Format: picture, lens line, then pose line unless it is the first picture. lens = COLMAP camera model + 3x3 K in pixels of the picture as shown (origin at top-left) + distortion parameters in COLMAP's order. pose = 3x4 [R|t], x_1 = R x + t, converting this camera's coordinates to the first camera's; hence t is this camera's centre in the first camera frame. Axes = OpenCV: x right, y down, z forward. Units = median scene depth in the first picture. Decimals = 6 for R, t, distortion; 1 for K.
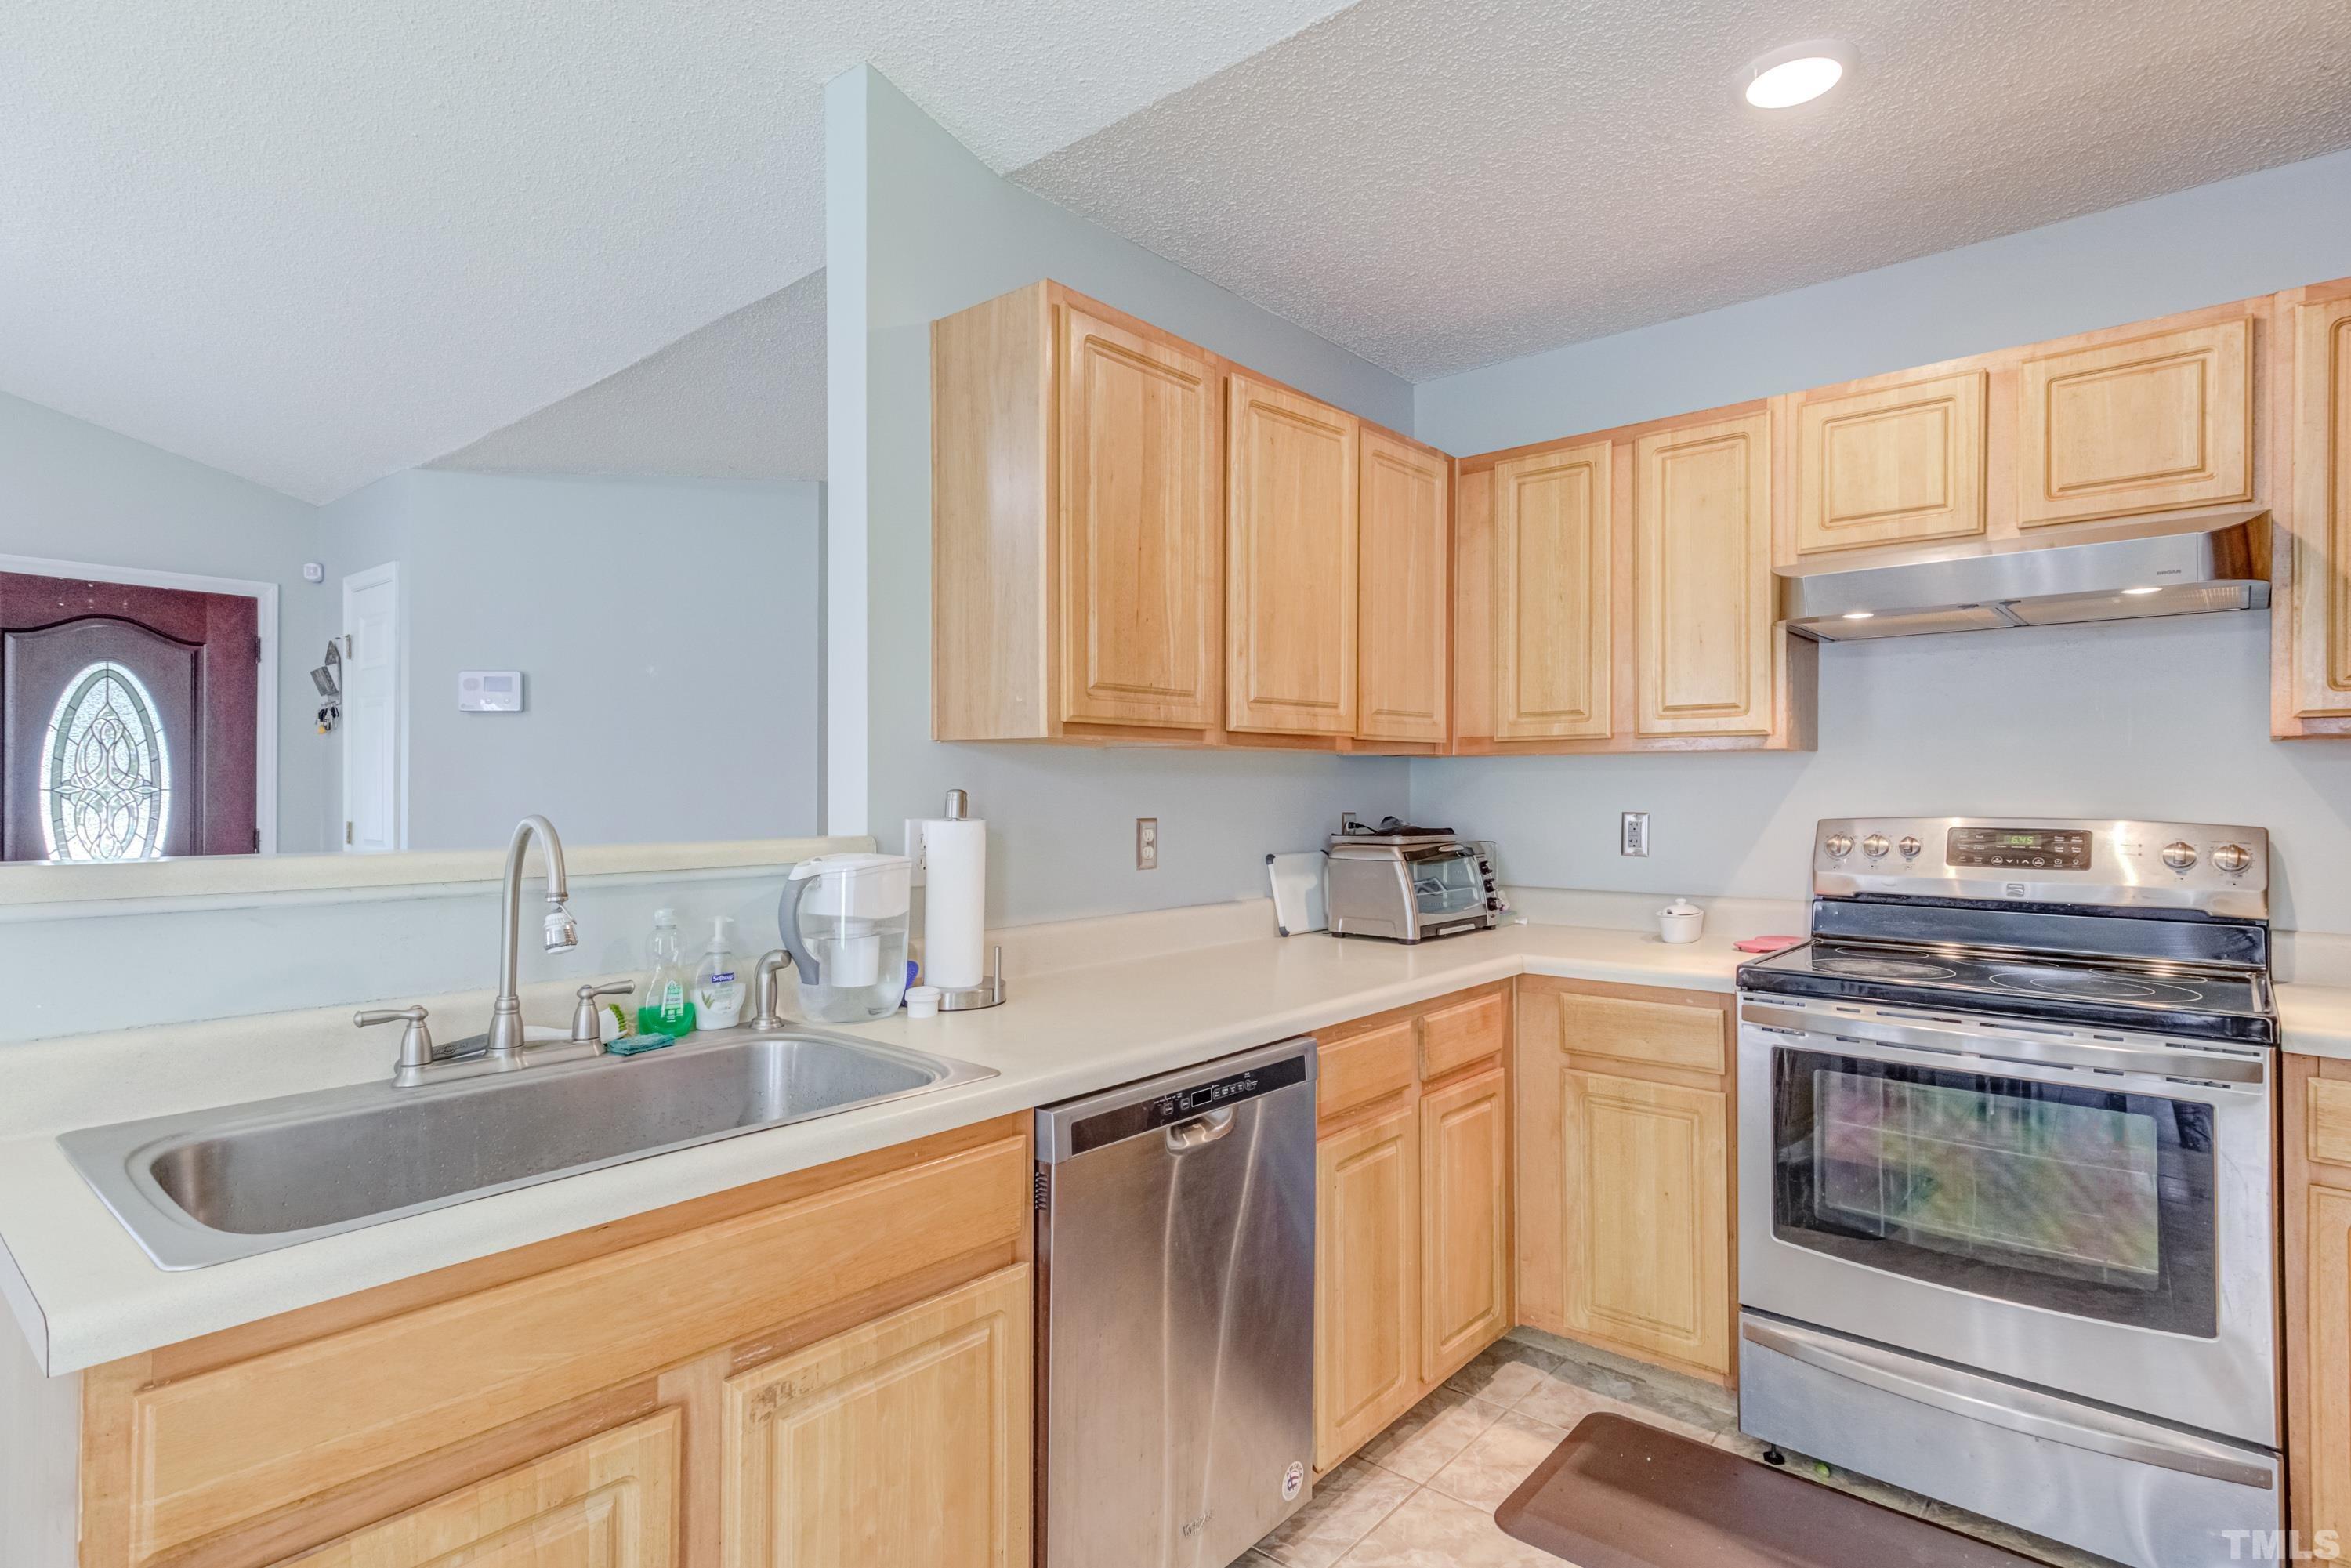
lens RADIAL K [[1220.4, 0, 1173.1], [0, 1220.4, 783.4], [0, 0, 1]] dist [0.026223, -0.005545]
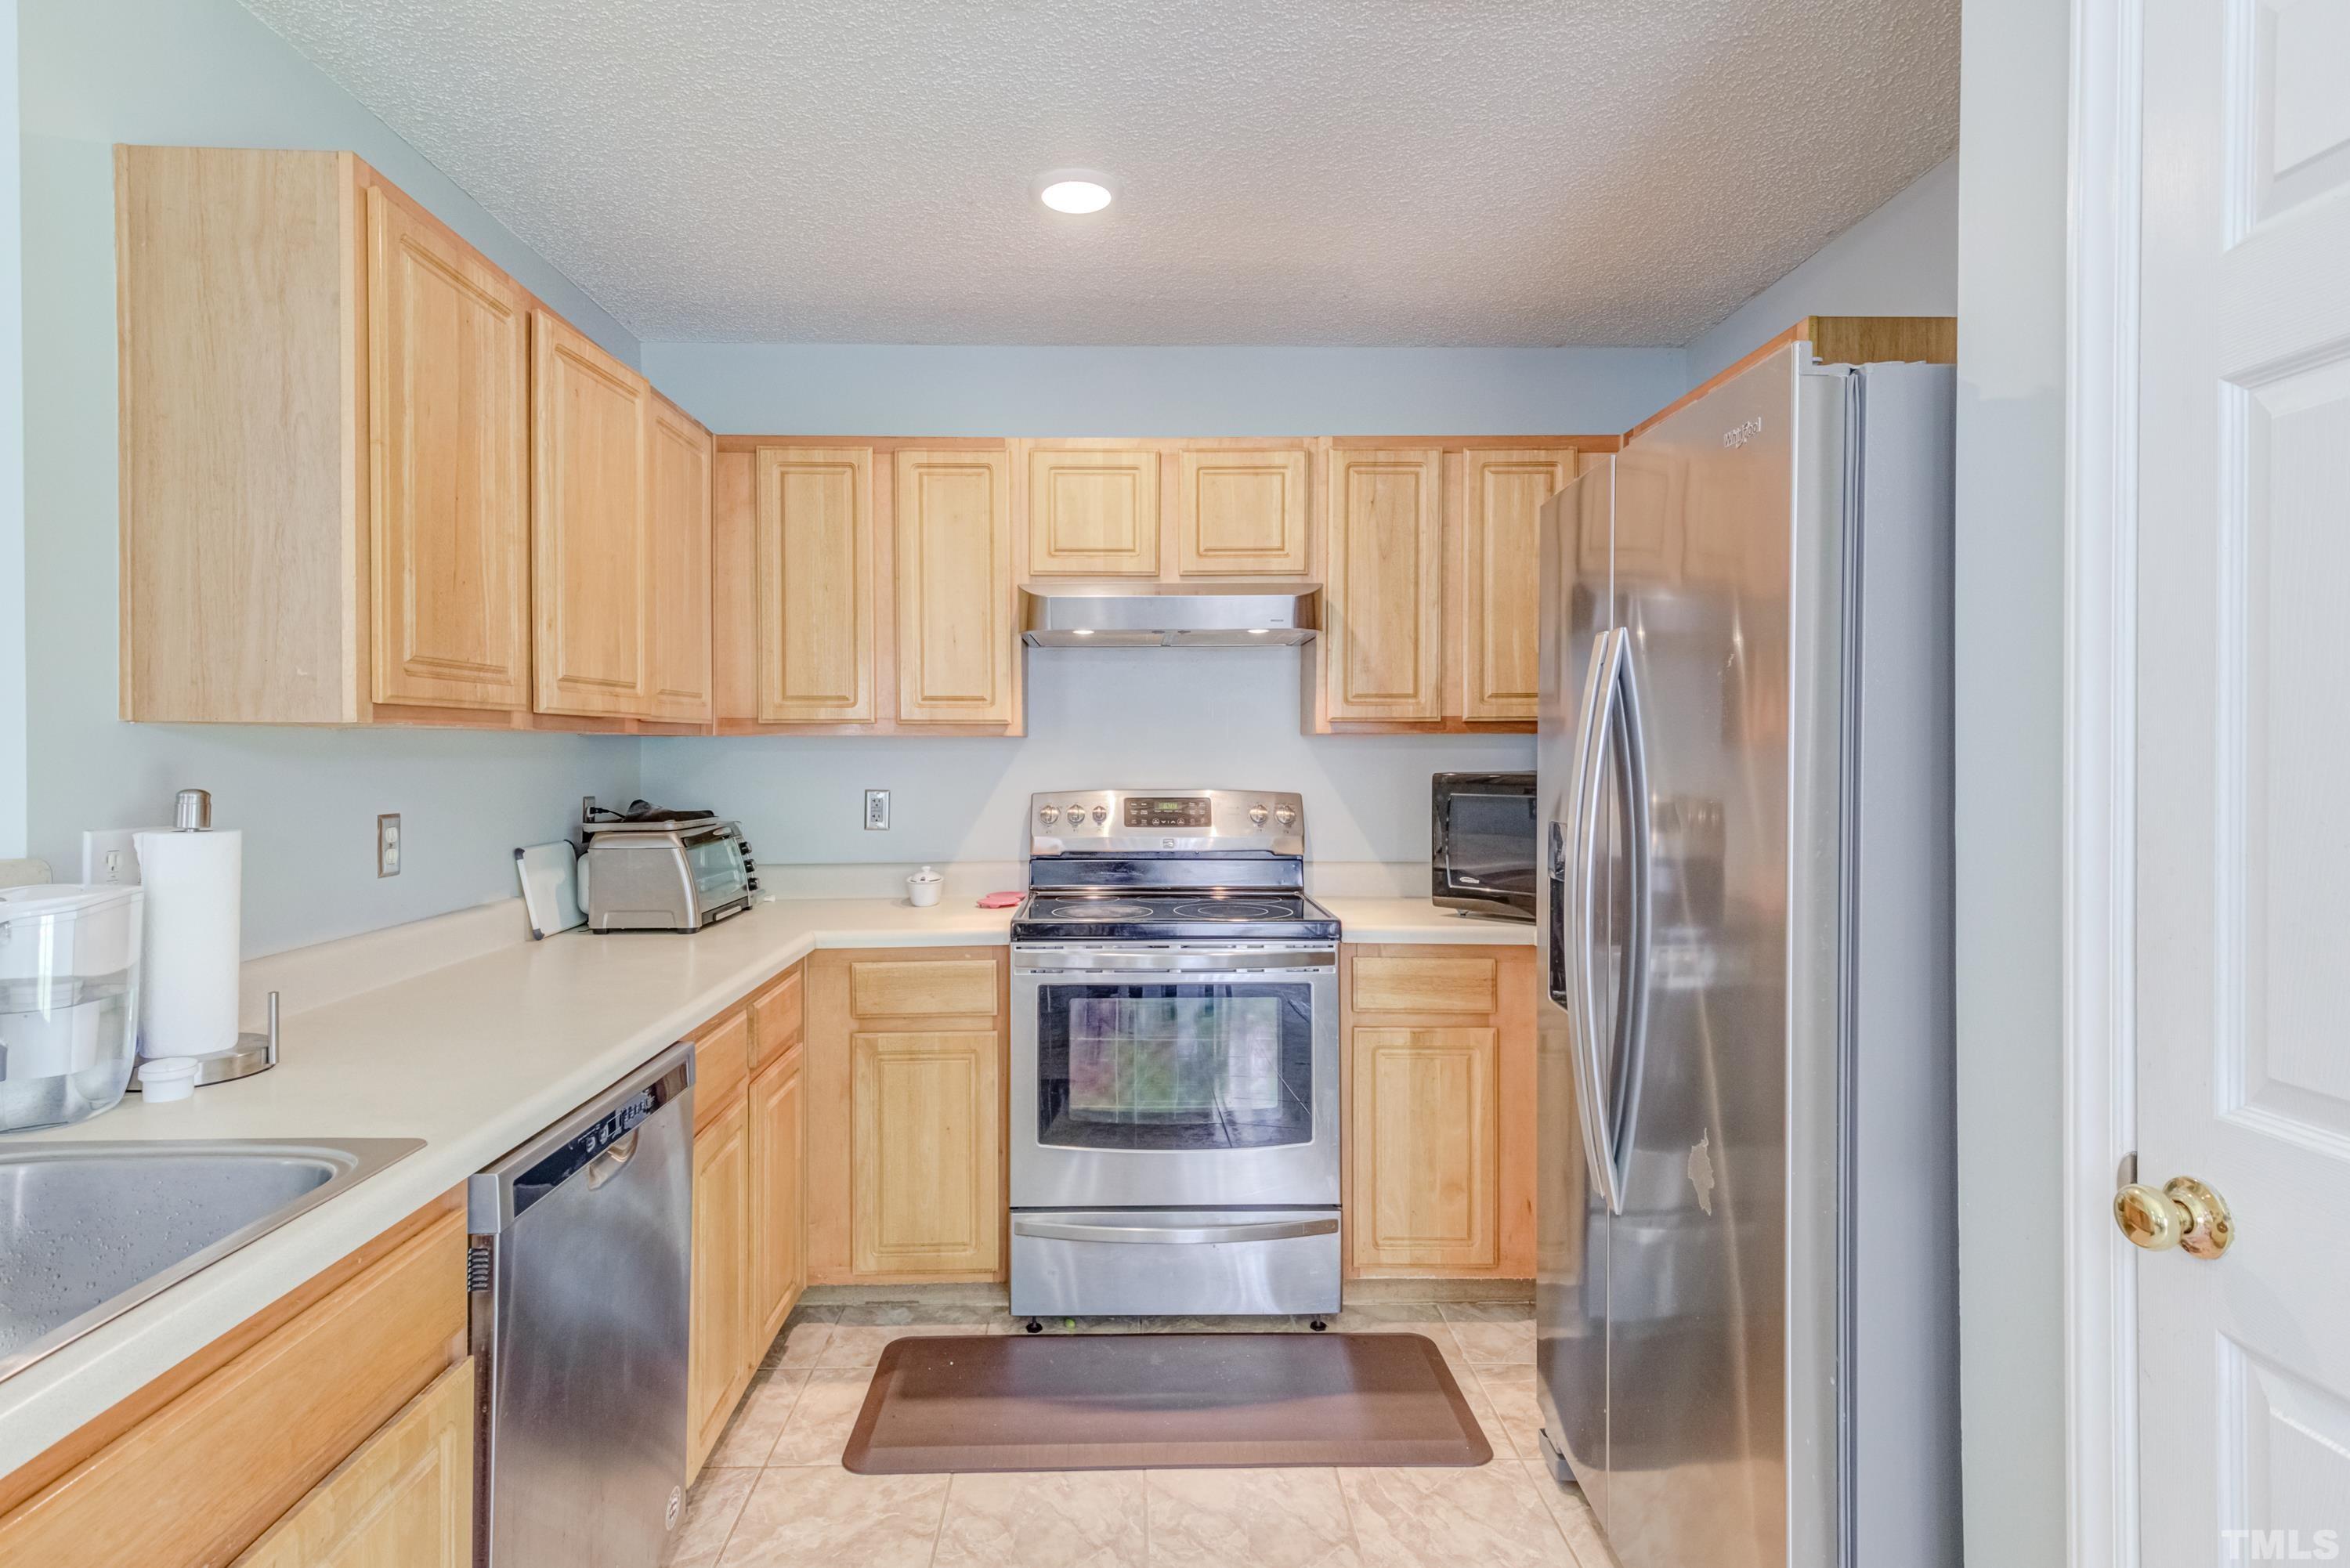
lens RADIAL K [[1219.9, 0, 1126.9], [0, 1219.9, 754.1], [0, 0, 1]] dist [0.026223, -0.005545]
pose [[0.749192, -0.002745, 0.662347, -0.228103], [-0.001547, 0.999981, 0.005895, -0.019345], [-0.662351, -0.005442, 0.749174, 0.046595]]
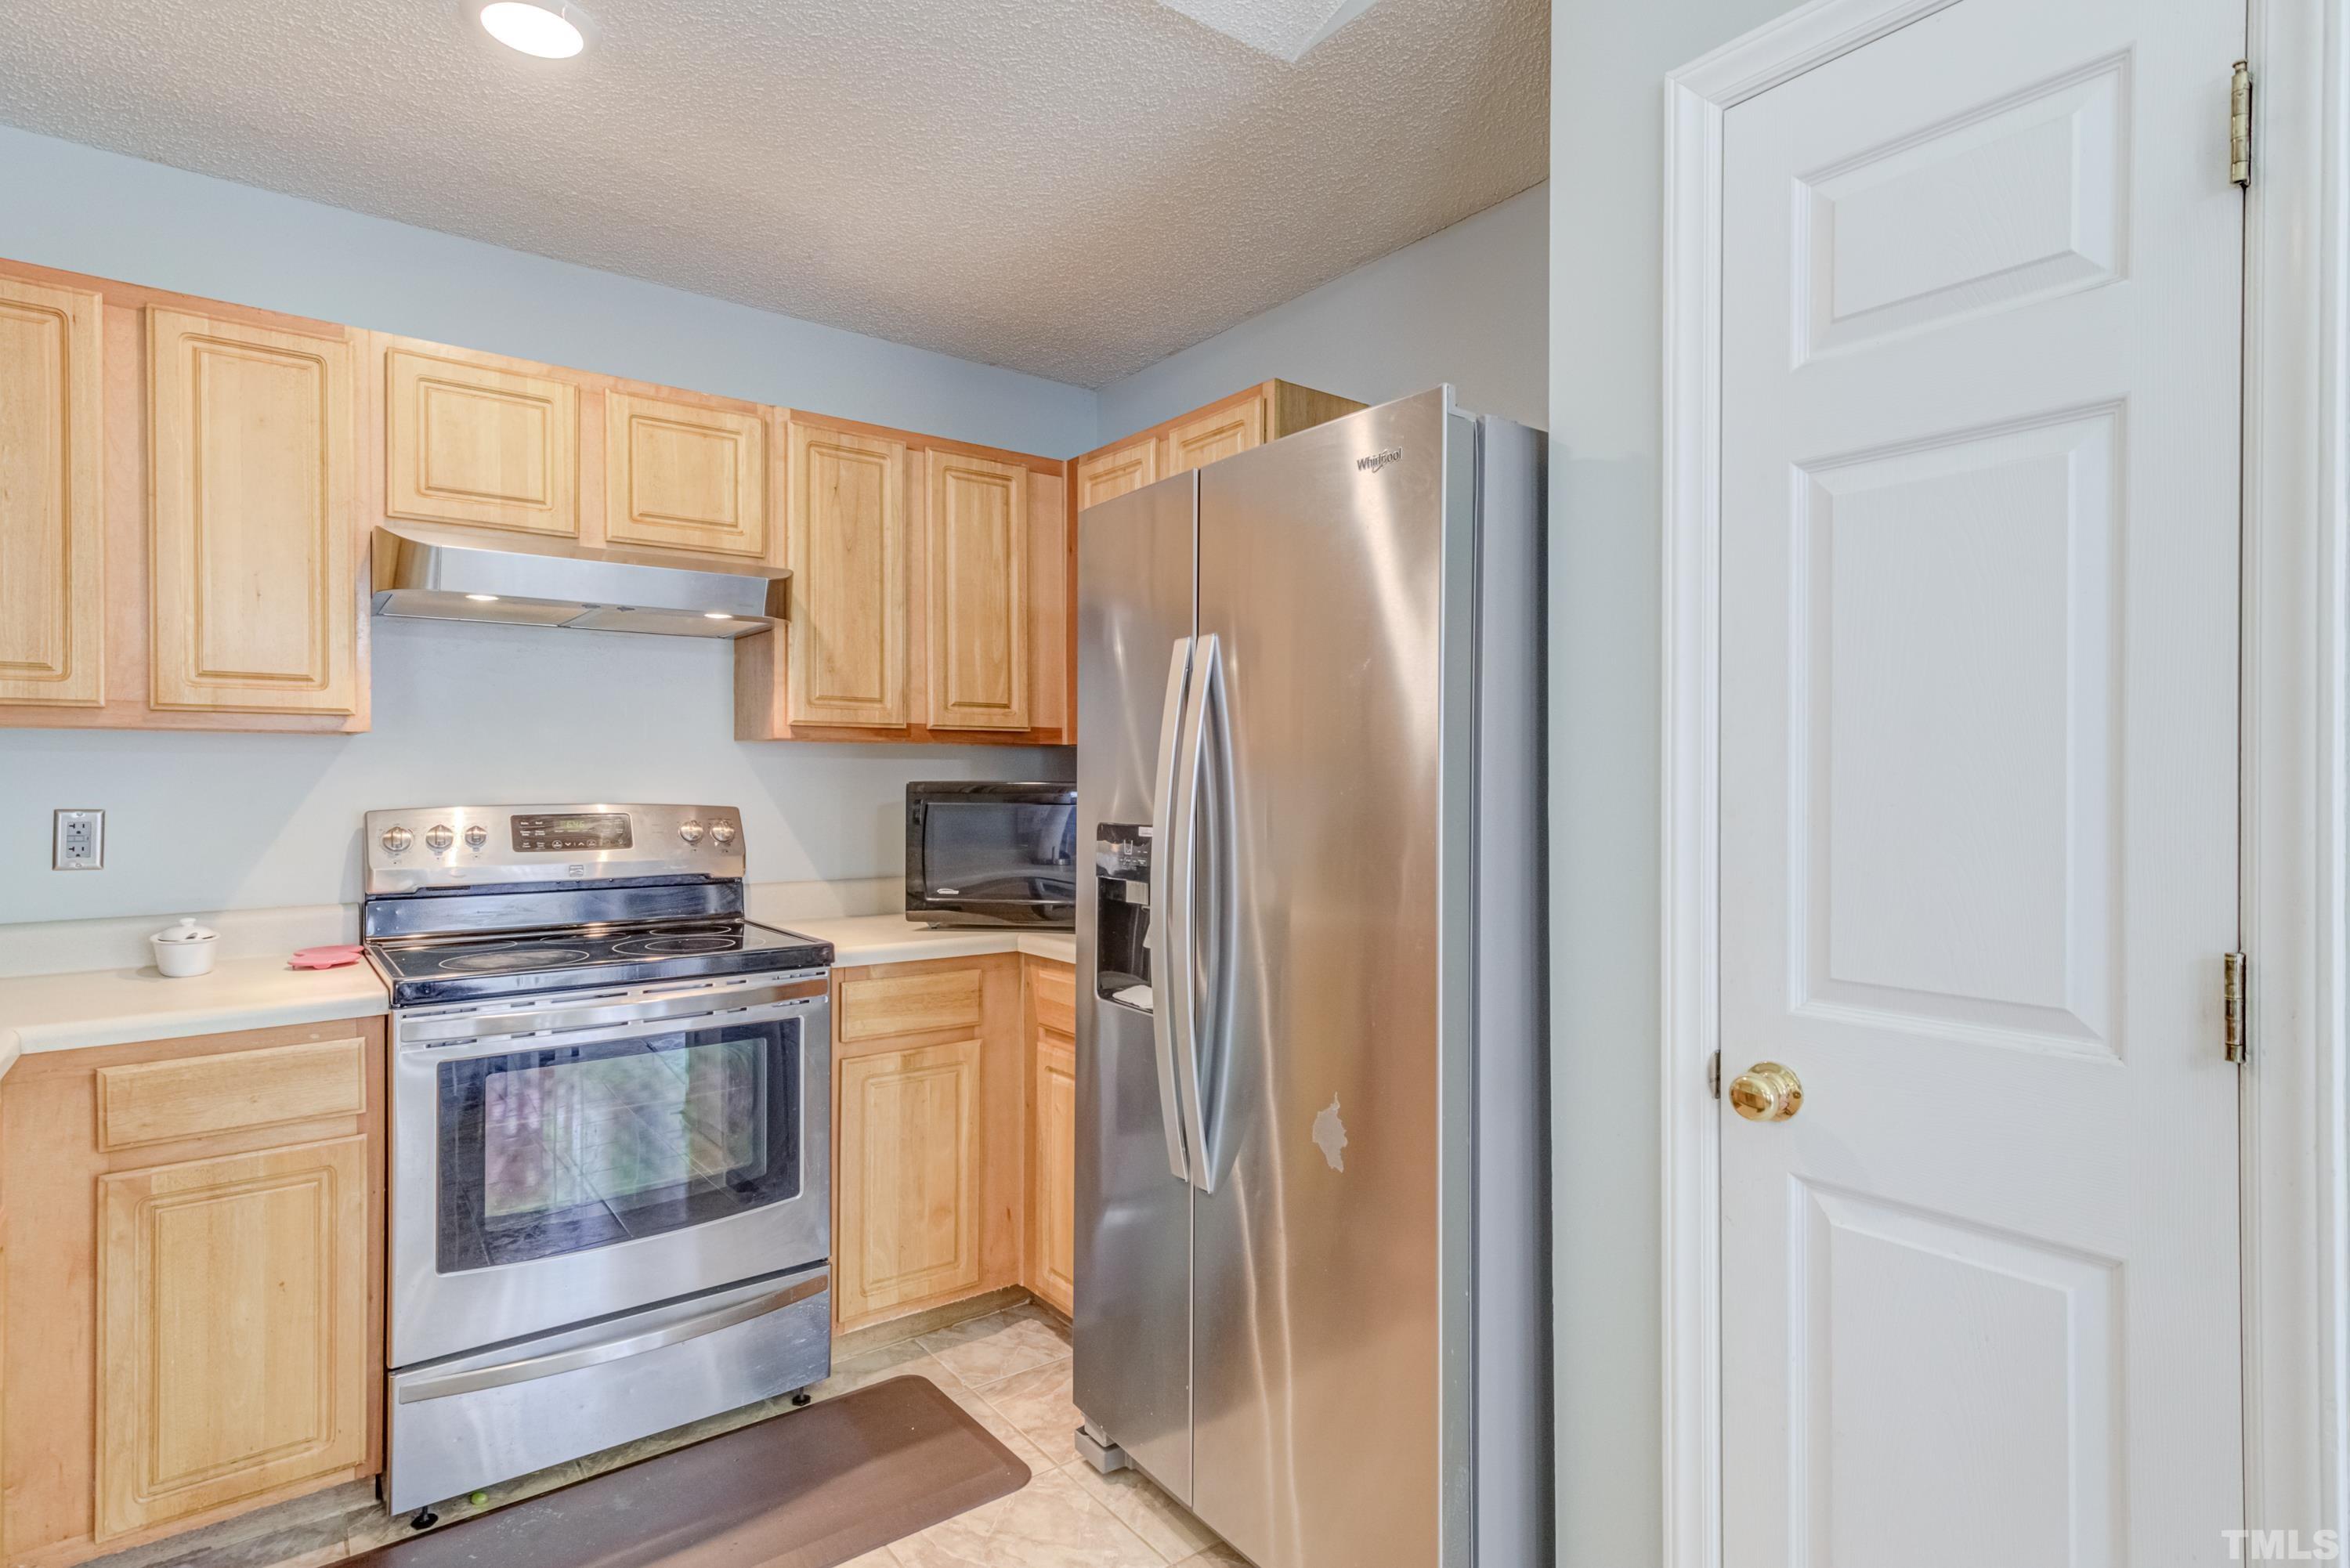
lens RADIAL K [[1219.9, 0, 1179.8], [0, 1219.9, 783.5], [0, 0, 1]] dist [0.026223, -0.005545]
pose [[0.201545, -0.004073, 0.979471, -0.274985], [-0.006518, 0.999964, 0.005499, -0.000114], [-0.979458, -0.007492, 0.201511, 0.274869]]
